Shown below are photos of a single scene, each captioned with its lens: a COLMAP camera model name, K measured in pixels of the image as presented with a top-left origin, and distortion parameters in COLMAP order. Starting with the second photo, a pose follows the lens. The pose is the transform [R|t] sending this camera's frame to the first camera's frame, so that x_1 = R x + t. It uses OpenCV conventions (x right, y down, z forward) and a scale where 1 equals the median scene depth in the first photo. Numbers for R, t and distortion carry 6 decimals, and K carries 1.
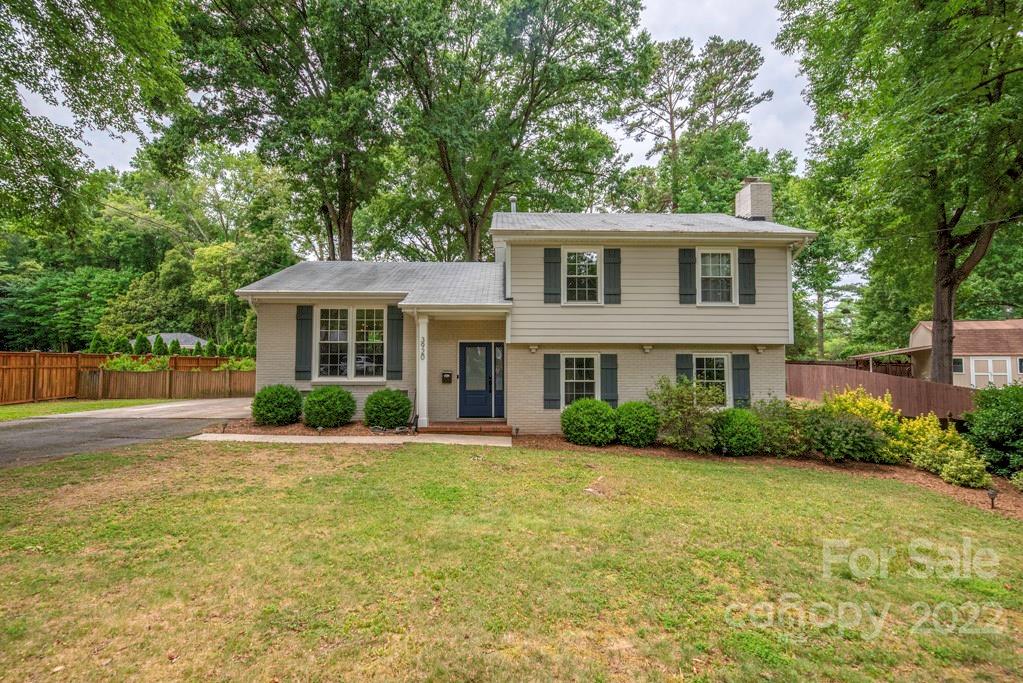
lens RADIAL K [[471.1, 0, 516.0], [0, 471.1, 339.8], [0, 0, 1]] dist [-0.002060, -0.000188]
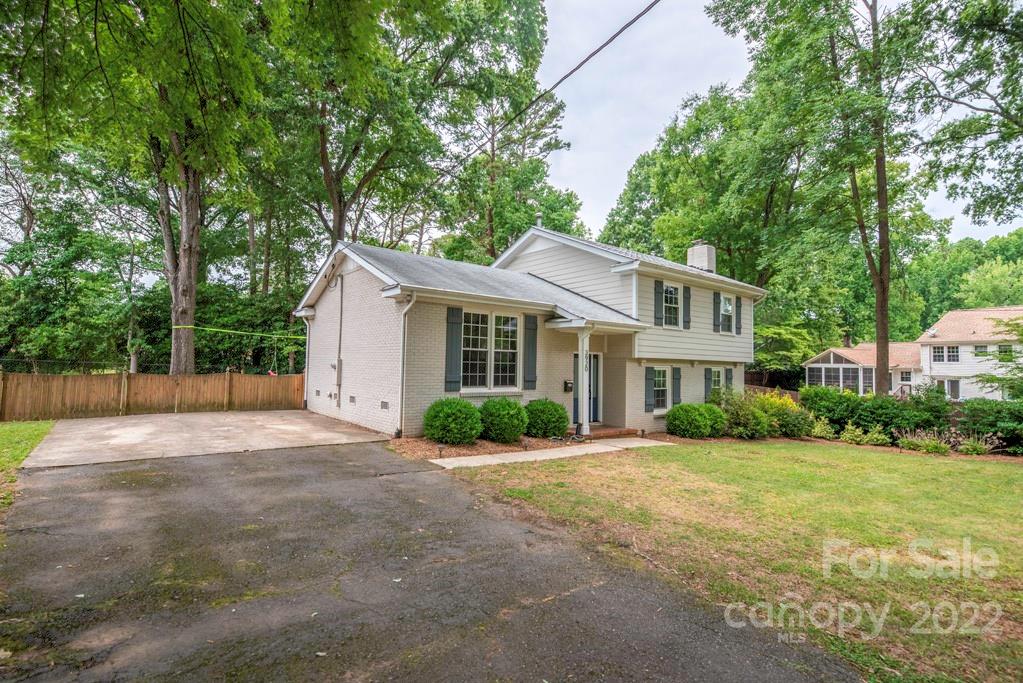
lens RADIAL K [[484.0, 0, 500.9], [0, 484.0, 345.6], [0, 0, 1]] dist [-0.001191, 0.000909]
pose [[0.804043, 0.038675, 0.593311, -0.976279], [-0.053698, 0.998528, 0.007681, -0.013653], [-0.592141, -0.038035, 0.804936, 0.226954]]
